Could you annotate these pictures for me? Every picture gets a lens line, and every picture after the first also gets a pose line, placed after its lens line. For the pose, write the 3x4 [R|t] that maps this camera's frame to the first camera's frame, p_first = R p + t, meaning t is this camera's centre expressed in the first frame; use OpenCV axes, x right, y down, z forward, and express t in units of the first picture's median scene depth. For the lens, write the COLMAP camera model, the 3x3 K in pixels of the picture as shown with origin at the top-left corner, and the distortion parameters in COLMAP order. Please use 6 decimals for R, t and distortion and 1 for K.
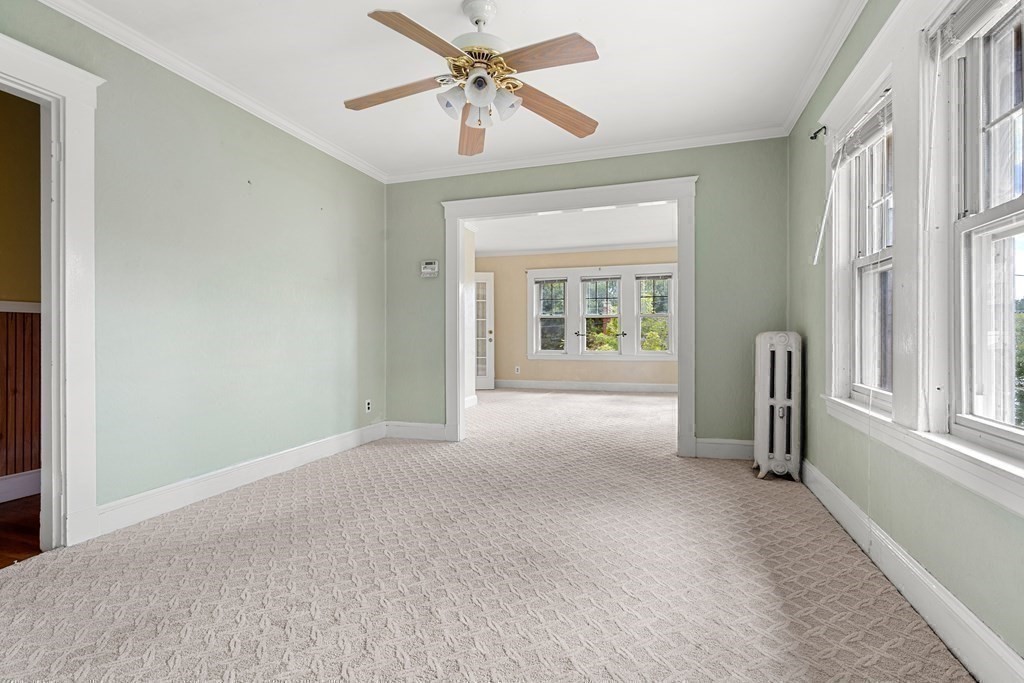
lens RADIAL K [[468.9, 0, 511.5], [0, 468.9, 336.9], [0, 0, 1]] dist [-0.000589, 0.000182]
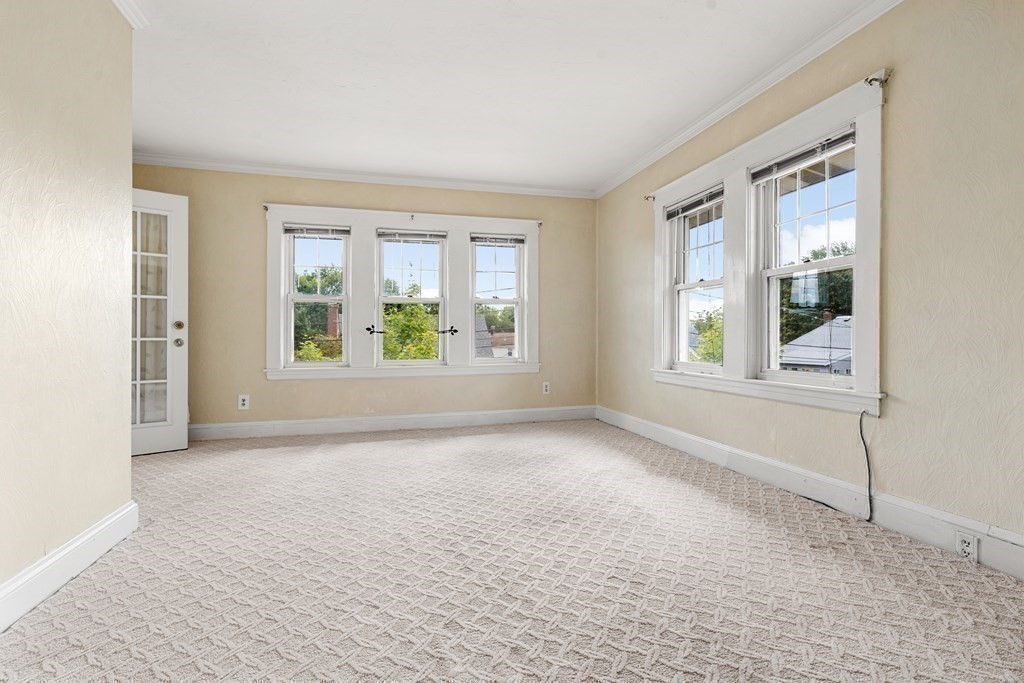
lens RADIAL K [[468.9, 0, 511.4], [0, 468.9, 337.8], [0, 0, 1]] dist [-0.000589, 0.000182]
pose [[0.835034, 0.000131, 0.550198, -0.025113], [0.007283, 0.999910, -0.011292, 0.009632], [-0.550150, 0.013437, 0.834958, 0.435806]]
